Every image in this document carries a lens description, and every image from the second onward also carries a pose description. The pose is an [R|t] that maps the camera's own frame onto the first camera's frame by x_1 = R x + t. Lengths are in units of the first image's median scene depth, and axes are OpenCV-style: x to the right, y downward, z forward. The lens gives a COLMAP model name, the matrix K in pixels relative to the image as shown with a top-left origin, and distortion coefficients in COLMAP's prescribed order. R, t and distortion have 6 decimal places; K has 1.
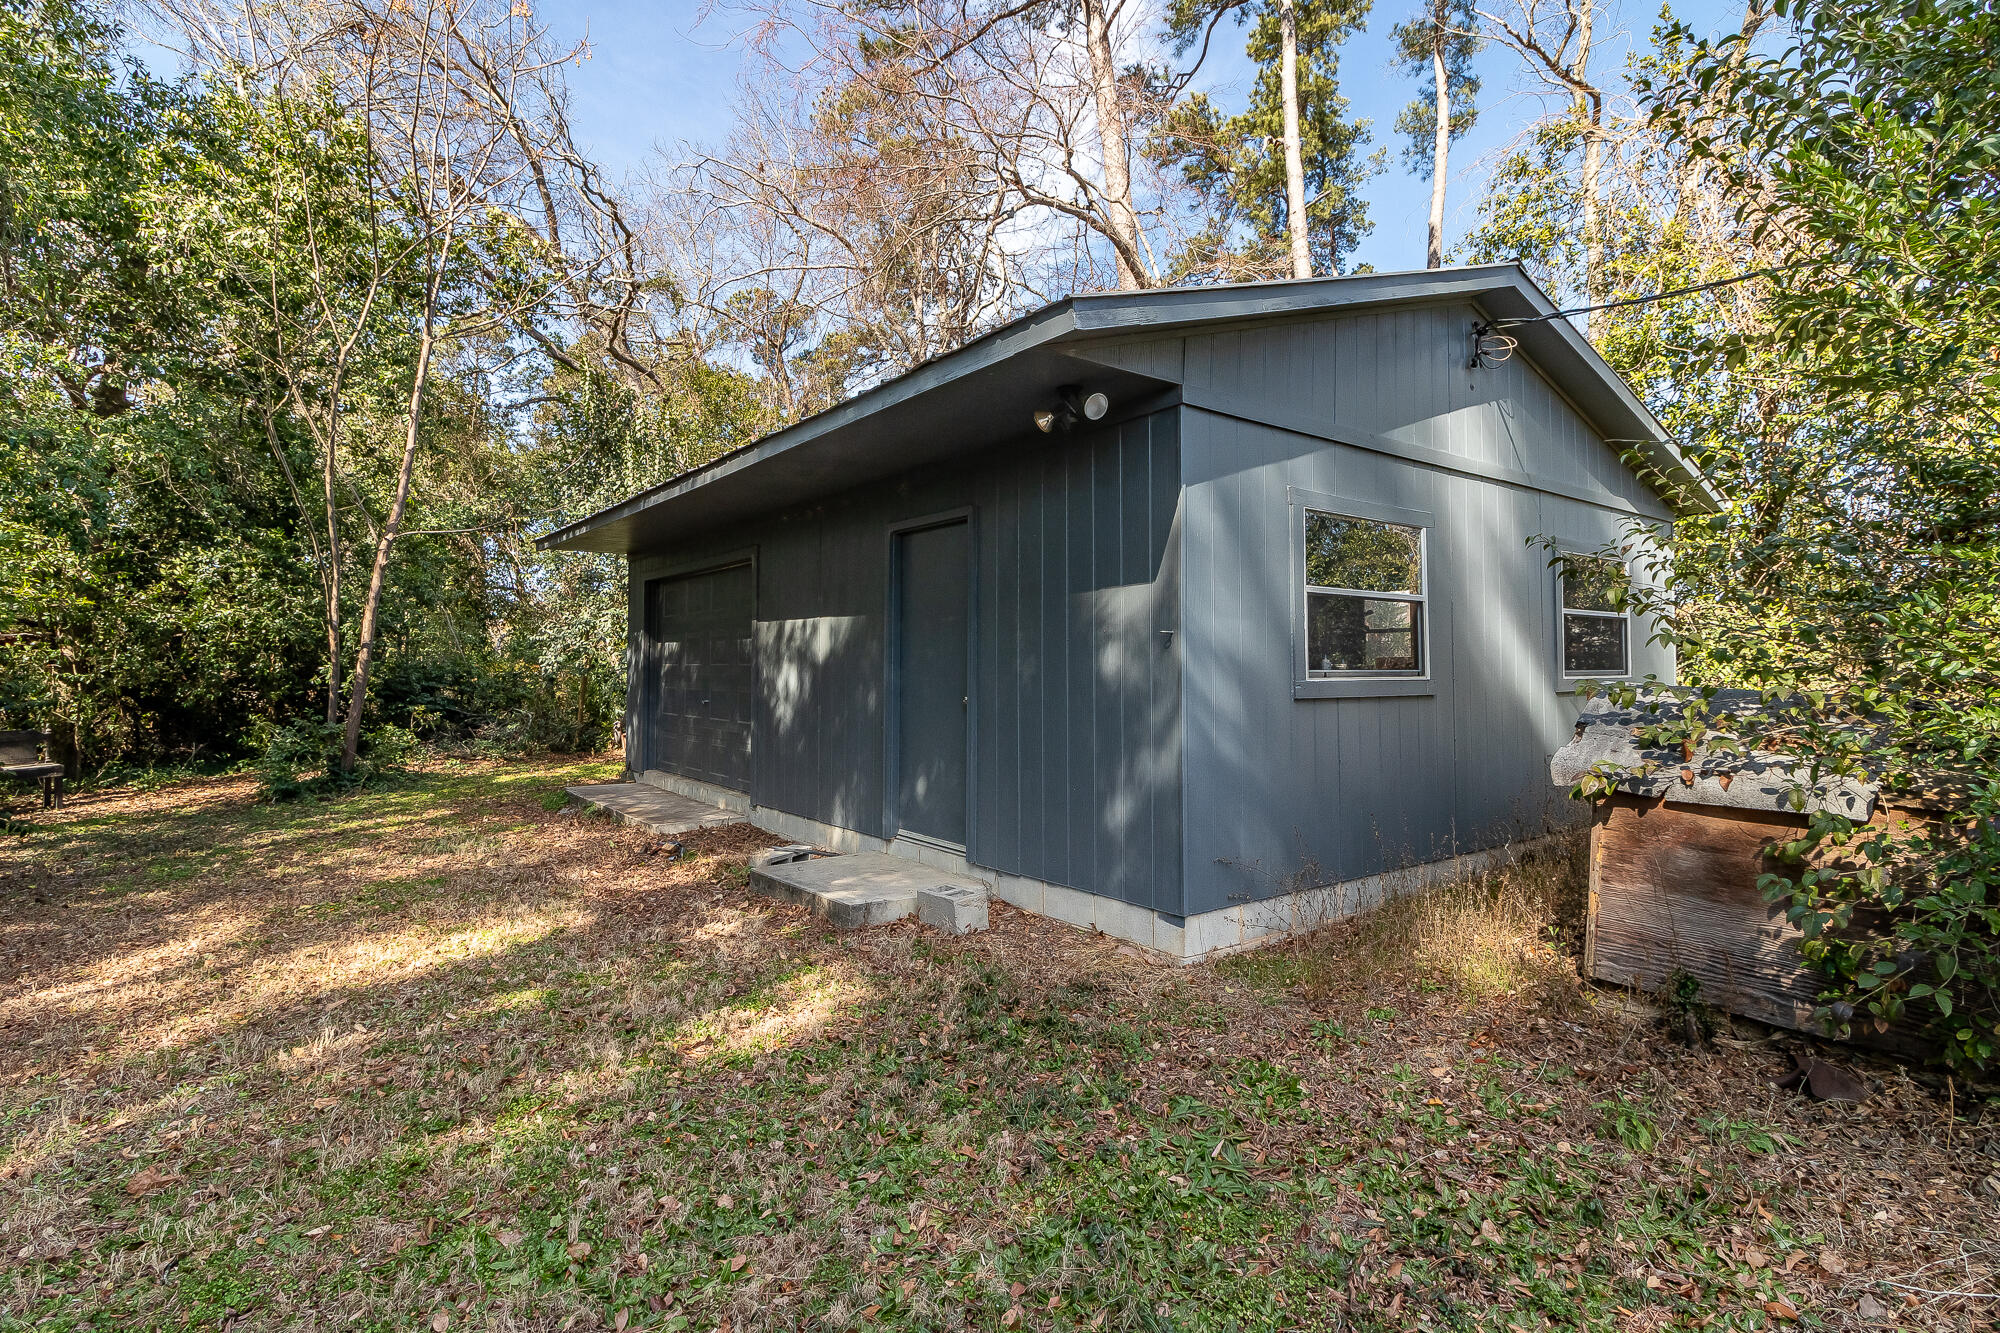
lens RADIAL K [[954.5, 0, 1002.7], [0, 954.5, 661.2], [0, 0, 1]] dist [0.000431, -0.000332]
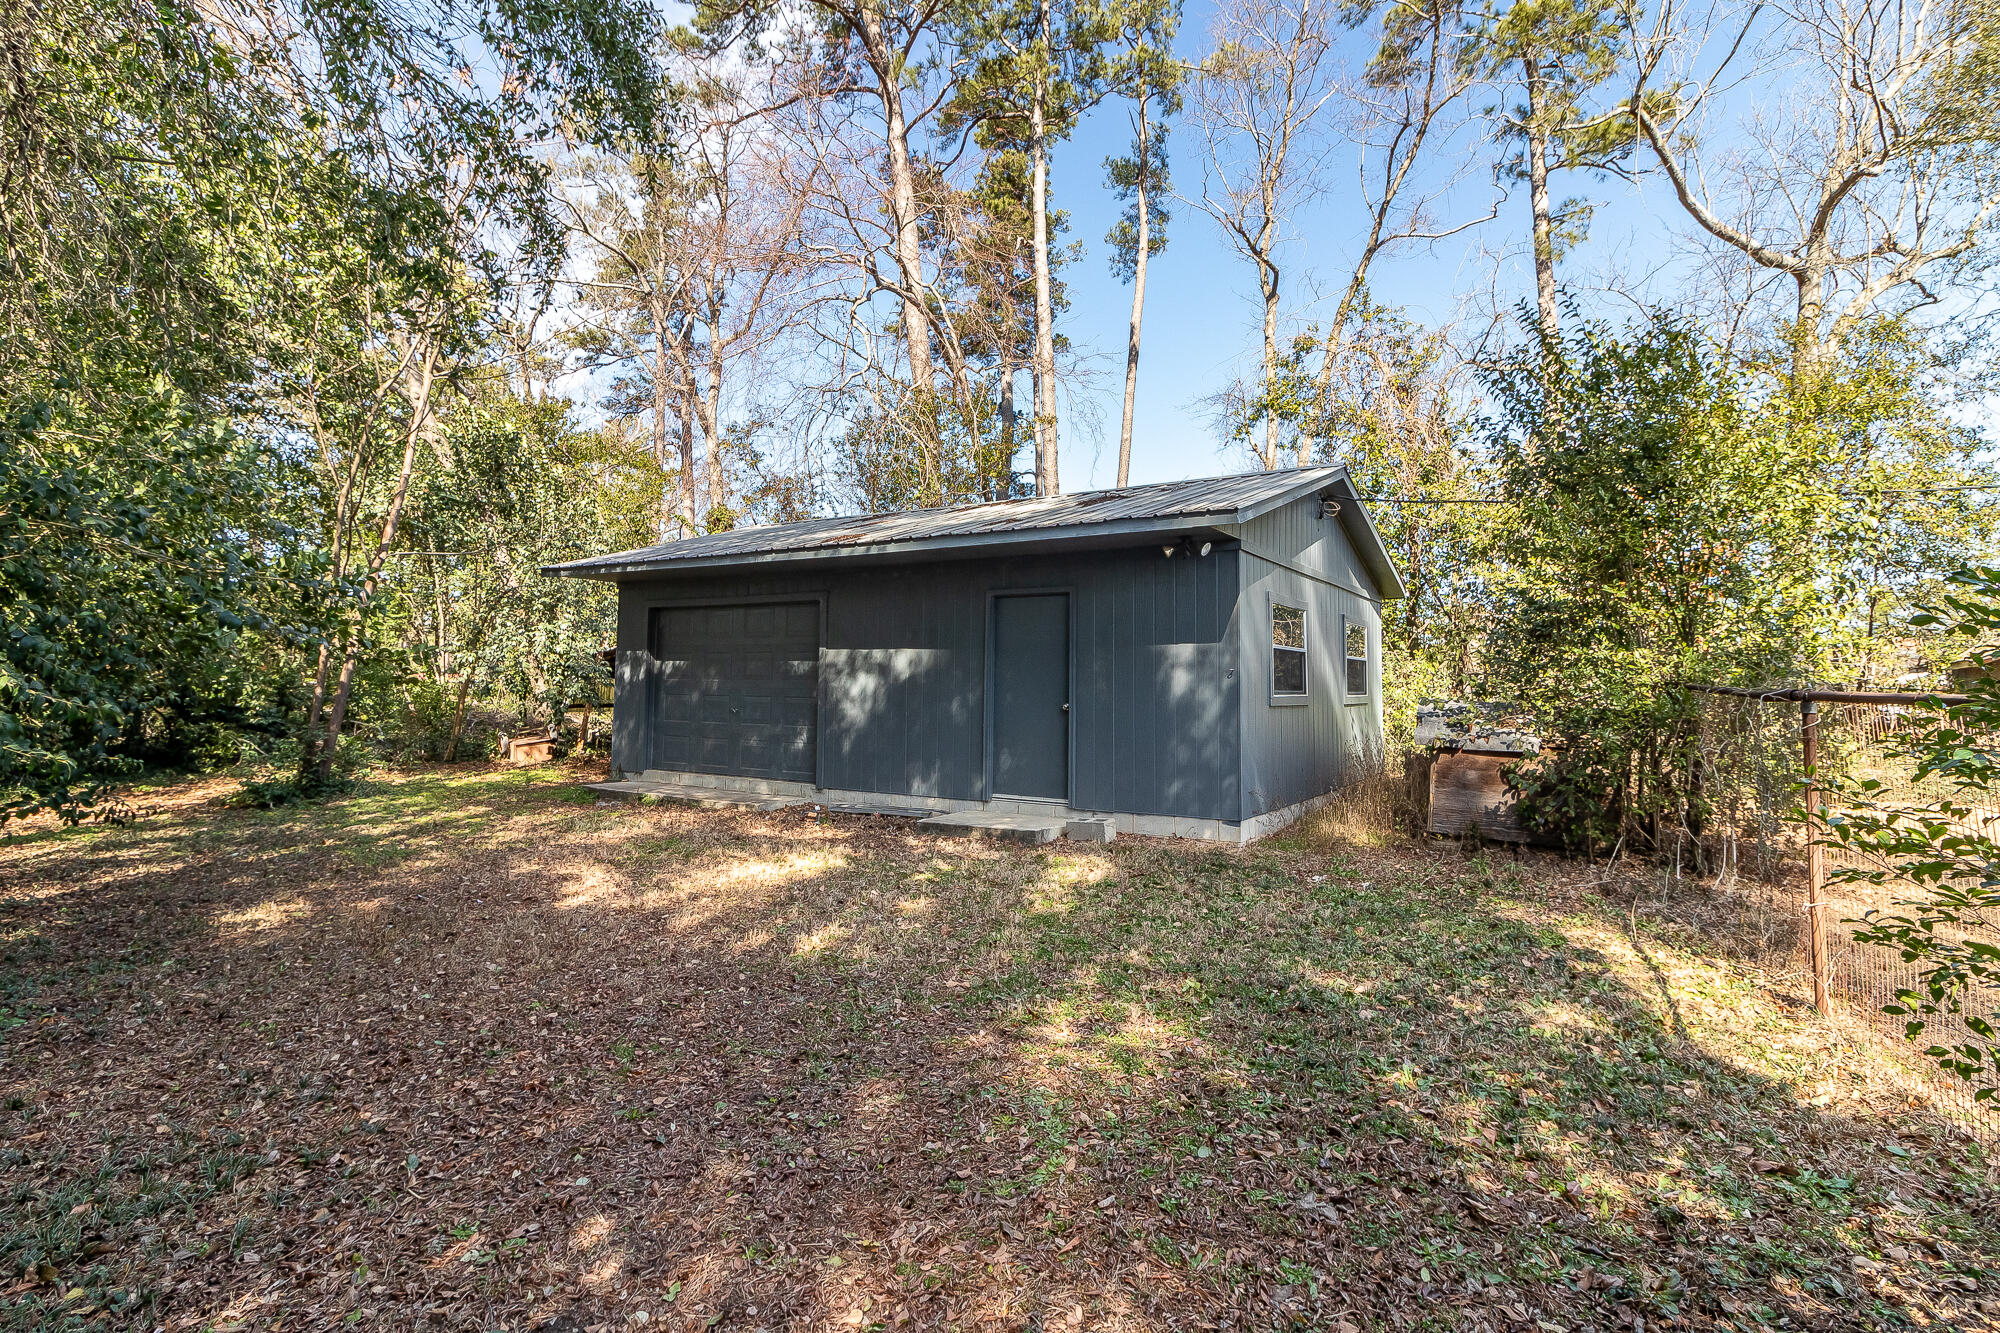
lens RADIAL K [[954.5, 0, 995.5], [0, 954.5, 665.2], [0, 0, 1]] dist [0.000431, -0.000332]
pose [[0.937011, 0.011505, 0.349111, -0.554924], [-0.009429, 0.999926, -0.007645, -0.013205], [-0.349174, 0.003872, 0.937050, -0.360630]]
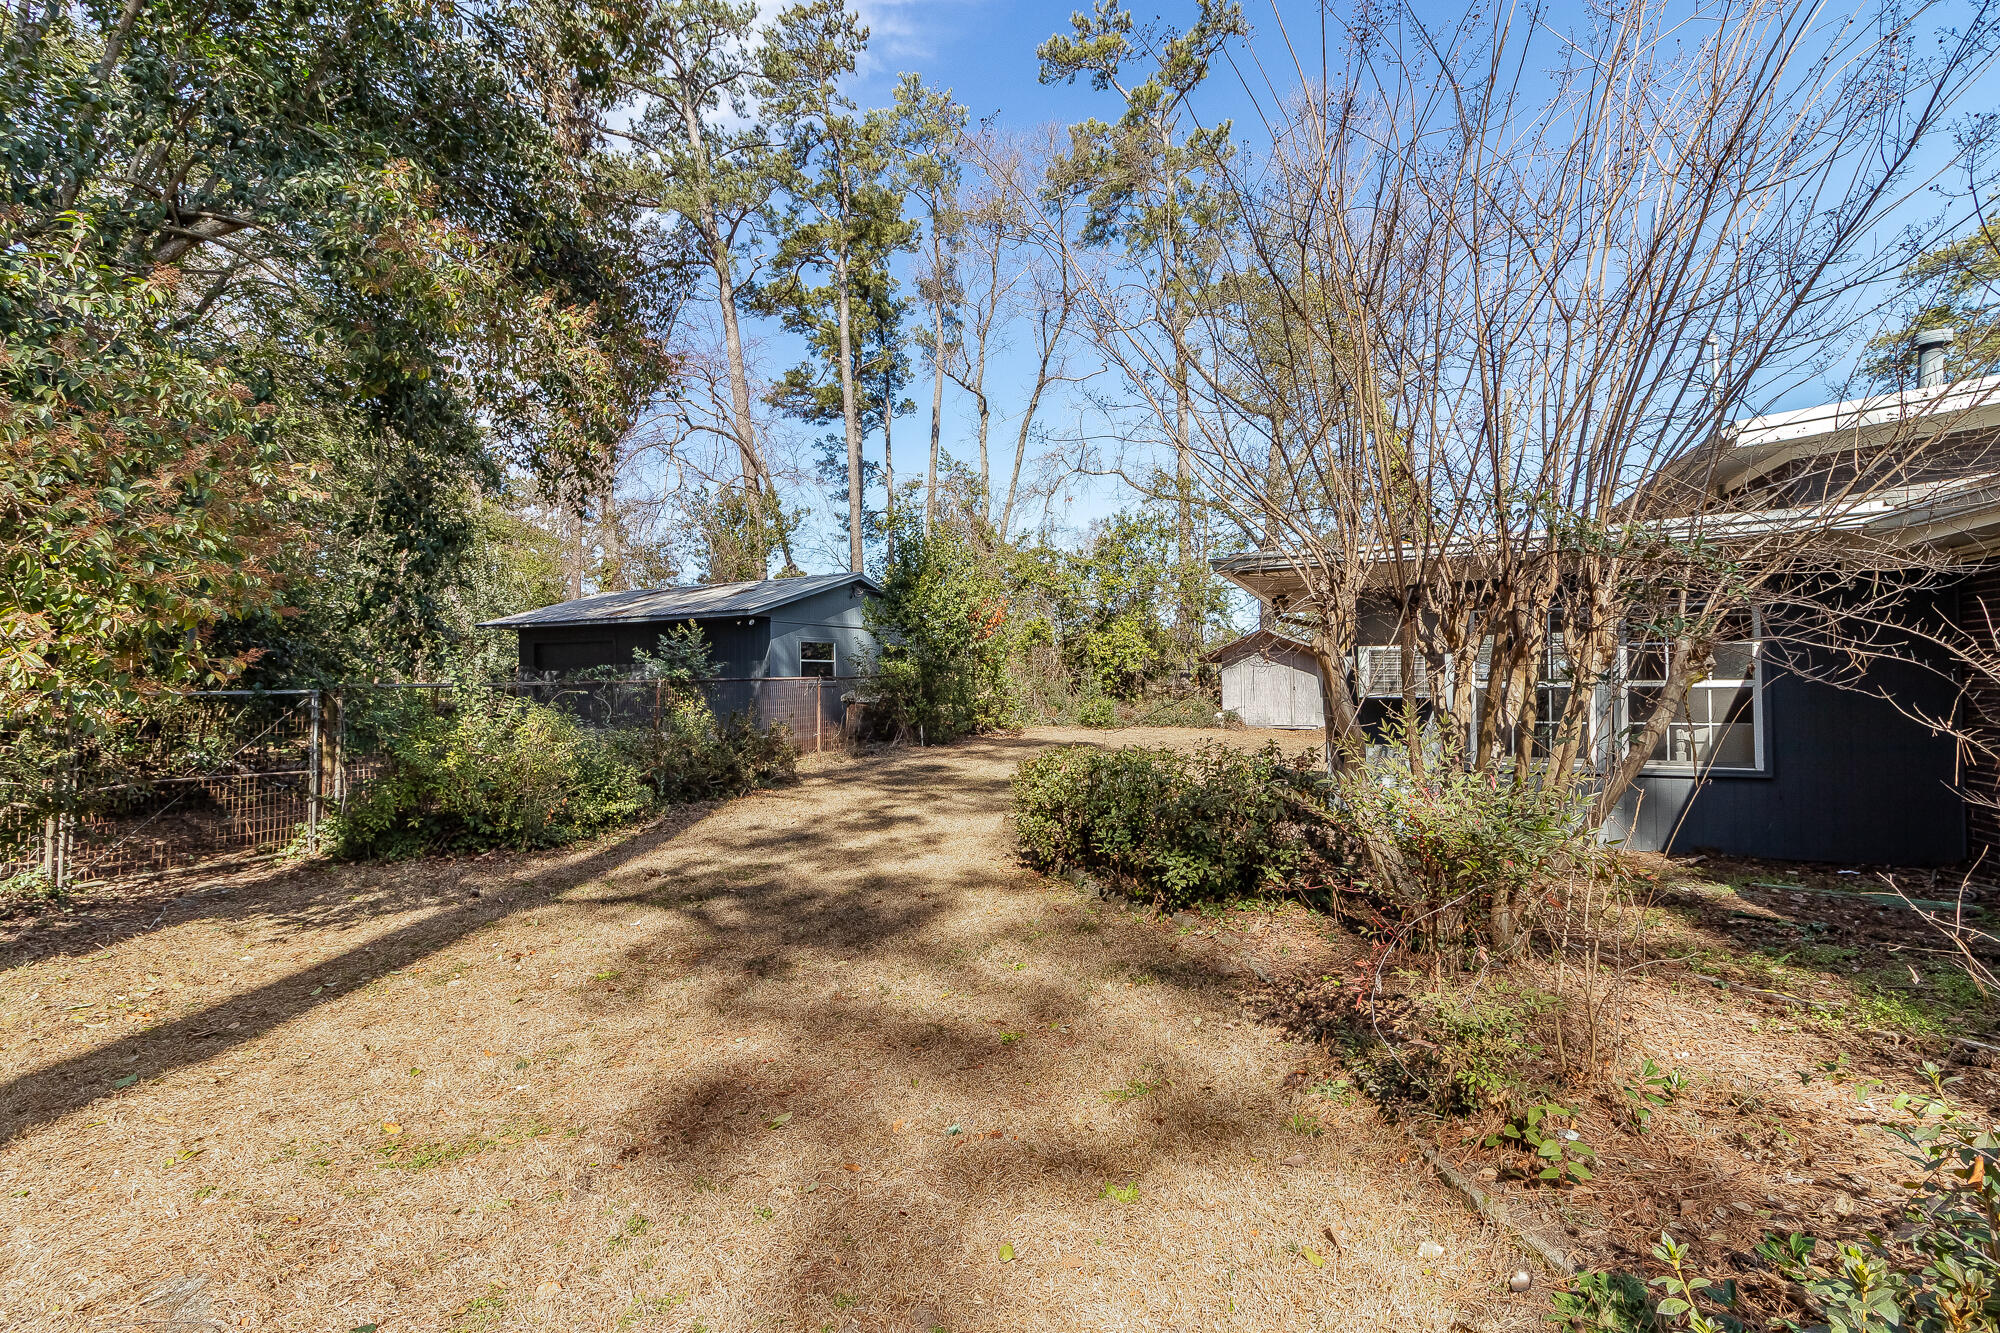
lens RADIAL K [[954.5, 0, 1000.9], [0, 954.5, 666.3], [0, 0, 1]] dist [0.000431, -0.000332]
pose [[0.921638, -0.011808, 0.387871, -0.318936], [0.017201, 0.999798, -0.010435, -0.003233], [-0.387669, 0.016289, 0.921655, -2.011365]]
